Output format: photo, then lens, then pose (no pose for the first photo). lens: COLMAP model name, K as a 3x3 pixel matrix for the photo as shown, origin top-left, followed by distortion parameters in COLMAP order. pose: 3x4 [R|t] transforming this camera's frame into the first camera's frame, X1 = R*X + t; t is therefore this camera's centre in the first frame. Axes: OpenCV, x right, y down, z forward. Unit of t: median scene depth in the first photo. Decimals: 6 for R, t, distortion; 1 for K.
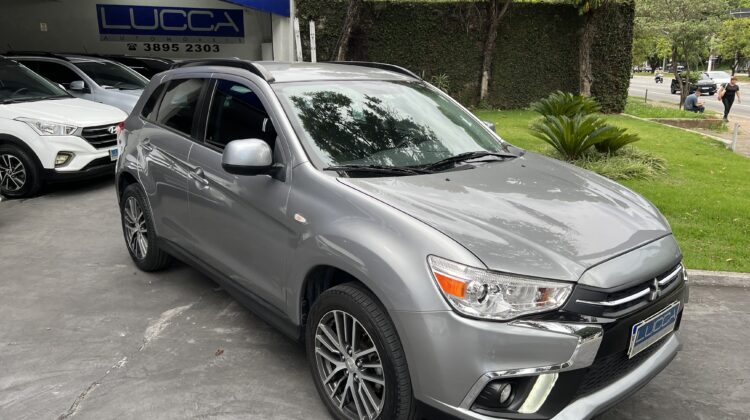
lens RADIAL K [[559.3, 0, 379.0], [0, 559.3, 206.1], [0, 0, 1]] dist [0.037405, -0.026765]
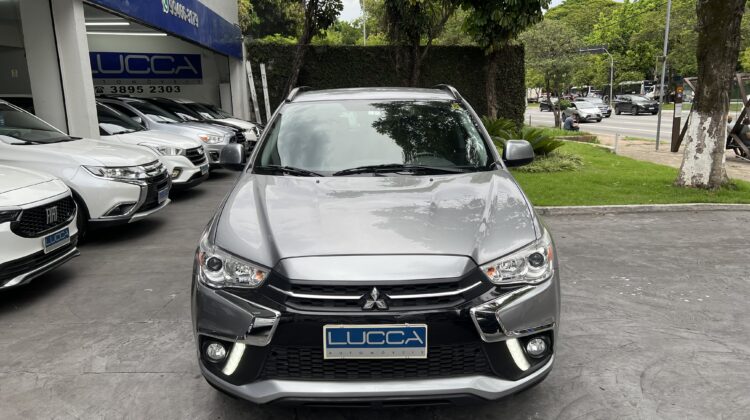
lens RADIAL K [[559.3, 0, 373.4], [0, 559.3, 214.2], [0, 0, 1]] dist [0.037405, -0.026765]
pose [[0.978734, -0.067911, 0.193567, -0.145131], [0.077482, 0.996096, -0.042304, 0.039305], [-0.189939, 0.056403, 0.980175, -0.137772]]
